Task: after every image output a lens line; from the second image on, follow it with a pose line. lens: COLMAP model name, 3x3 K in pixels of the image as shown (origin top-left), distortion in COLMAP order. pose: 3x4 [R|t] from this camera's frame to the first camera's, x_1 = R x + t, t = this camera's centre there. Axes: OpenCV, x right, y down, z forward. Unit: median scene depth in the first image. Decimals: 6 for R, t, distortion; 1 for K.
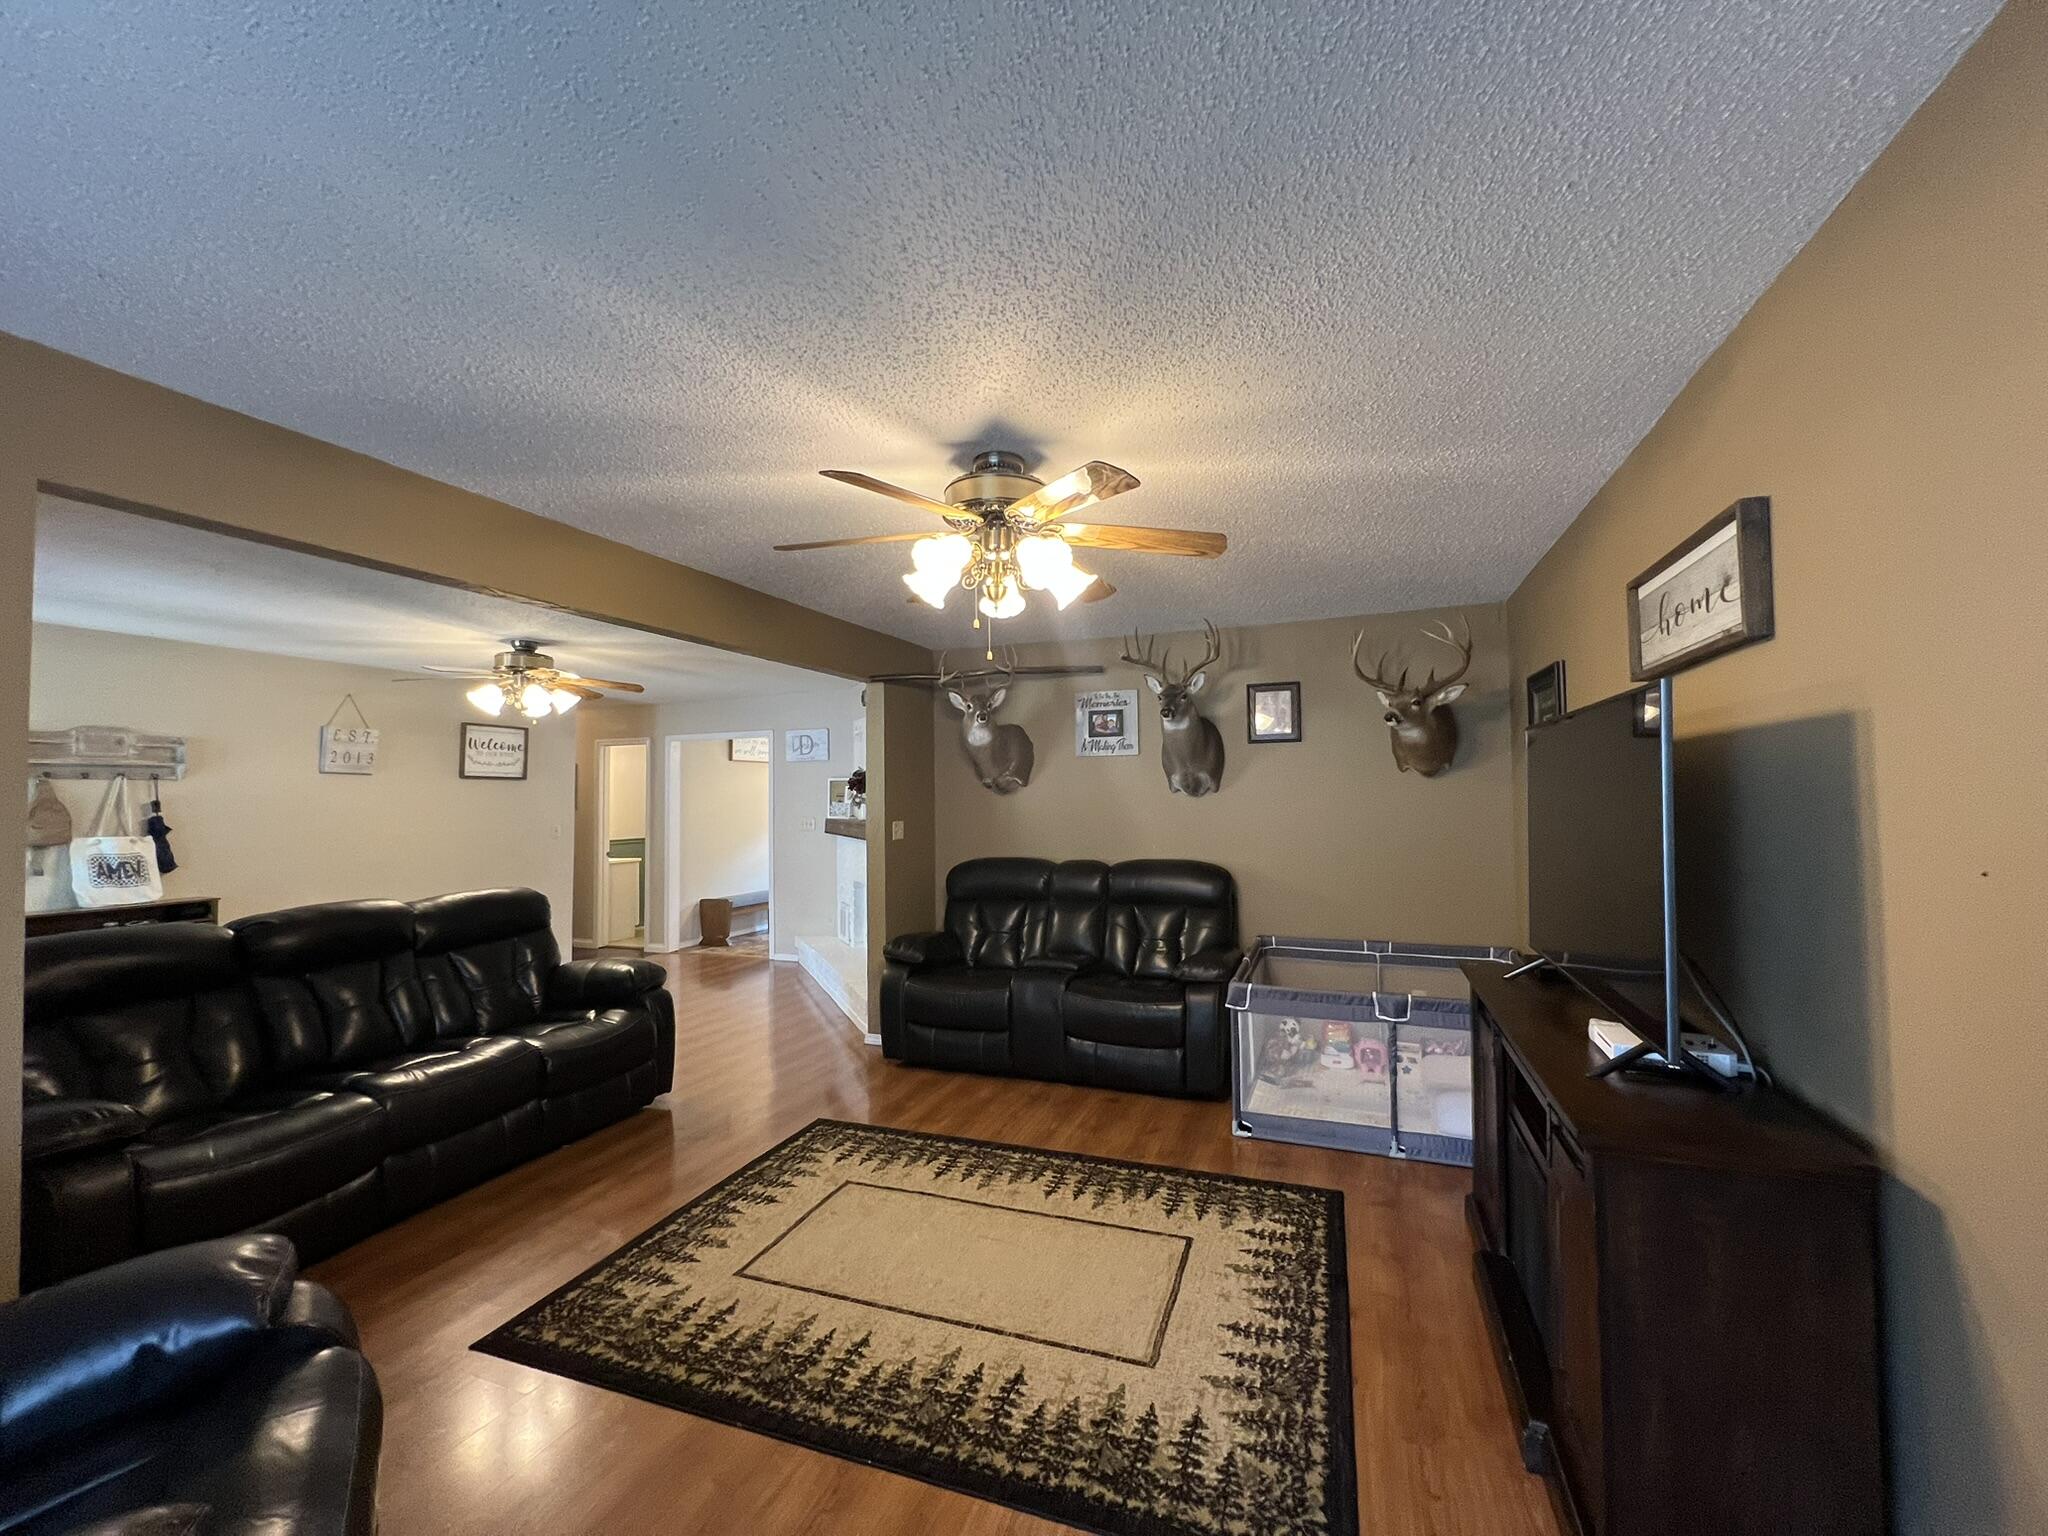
lens RADIAL K [[824.8, 0, 1021.5], [0, 824.8, 768.5], [0, 0, 1]] dist [-0.002035, 0.000001]
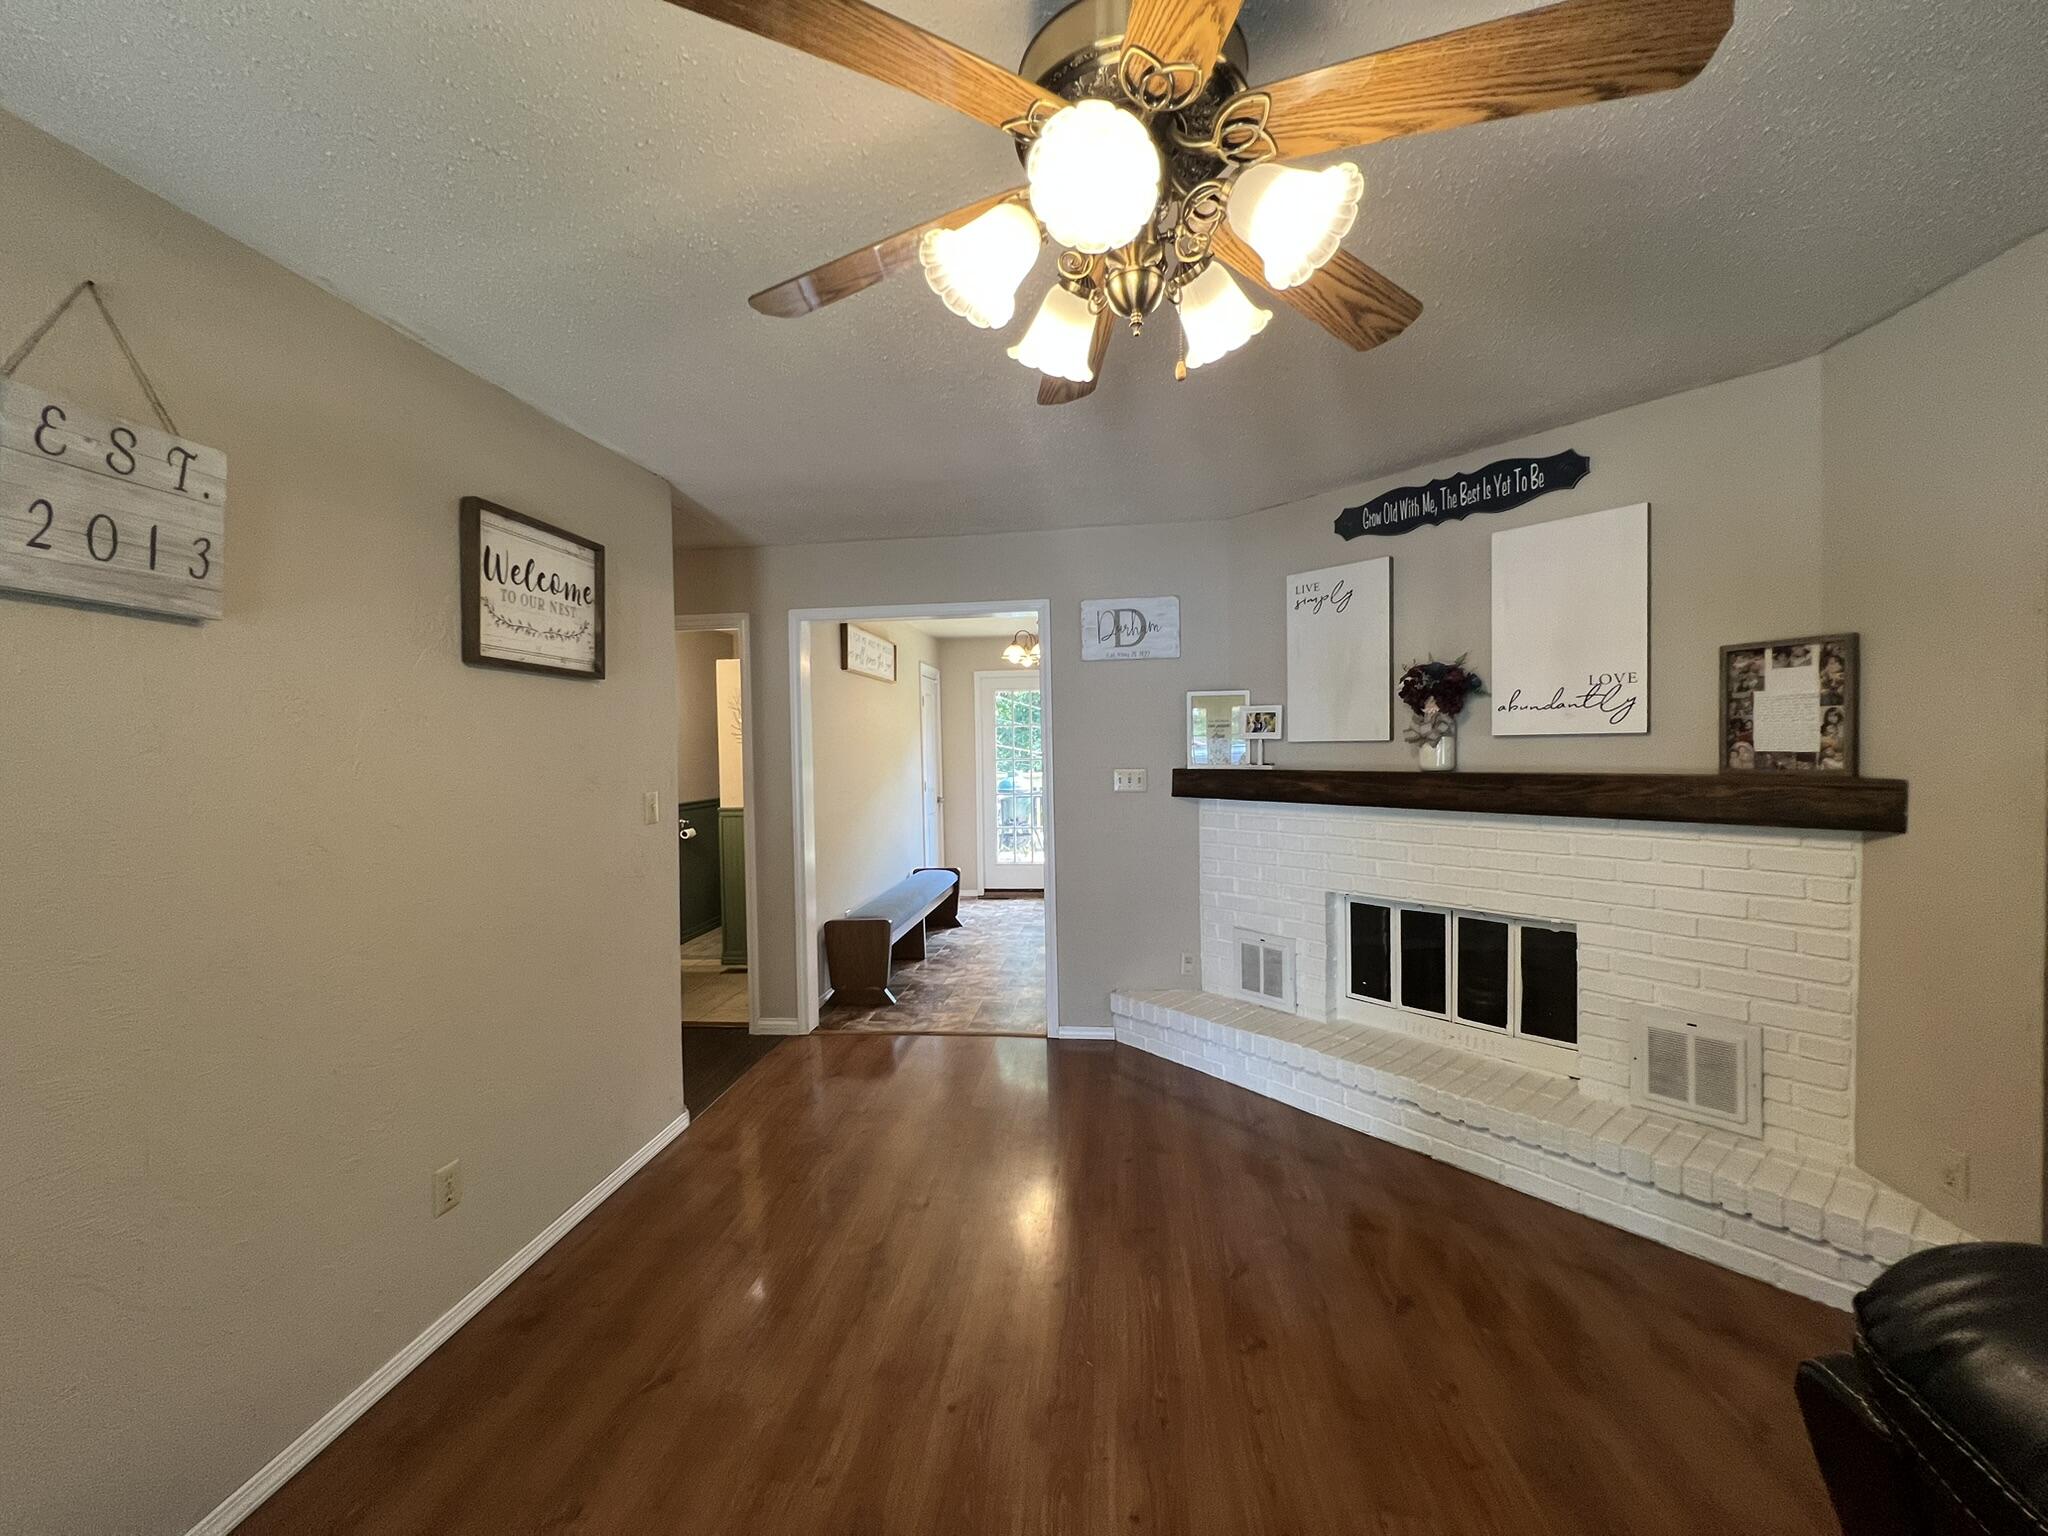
lens RADIAL K [[824.8, 0, 1035.5], [0, 824.8, 763.4], [0, 0, 1]] dist [-0.002035, 0.000001]
pose [[0.963088, -0.012567, 0.268895, -1.095784], [-0.002335, 0.998482, 0.055029, 0.067394], [-0.269178, -0.053626, 0.961596, 1.220235]]
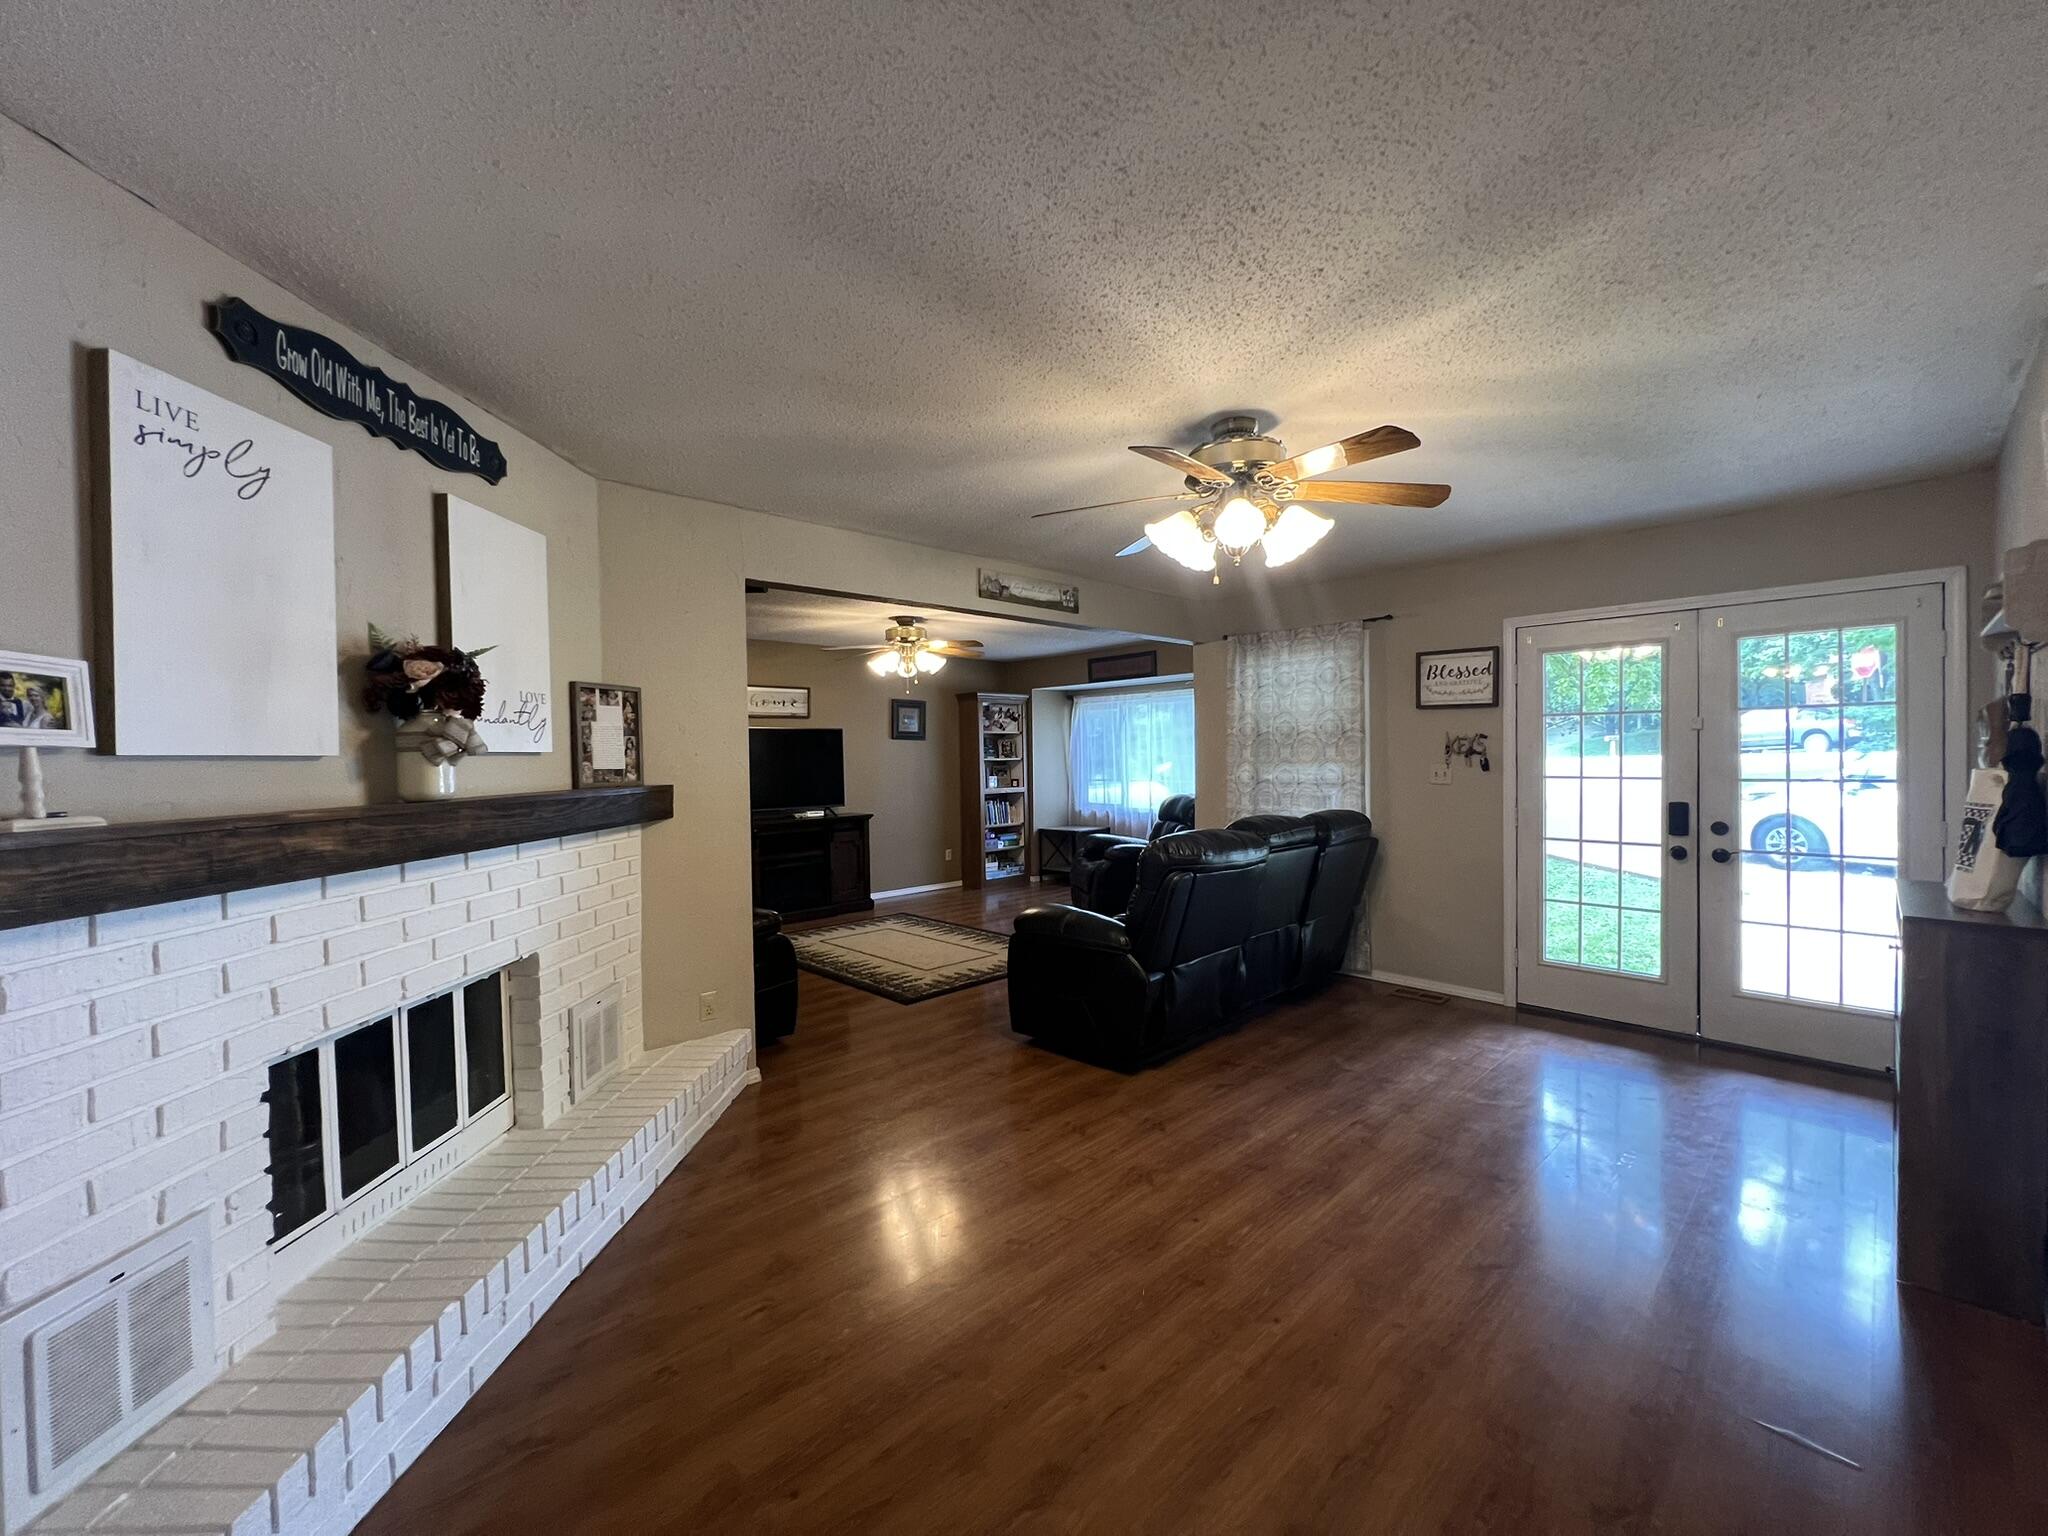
lens RADIAL K [[824.8, 0, 1026.2], [0, 824.8, 772.0], [0, 0, 1]] dist [-0.002035, 0.000001]
pose [[-0.907464, 0.019121, 0.419695, -1.110341], [0.012433, 0.999749, -0.018664, 0.124255], [-0.419946, -0.011719, -0.907473, 2.440259]]
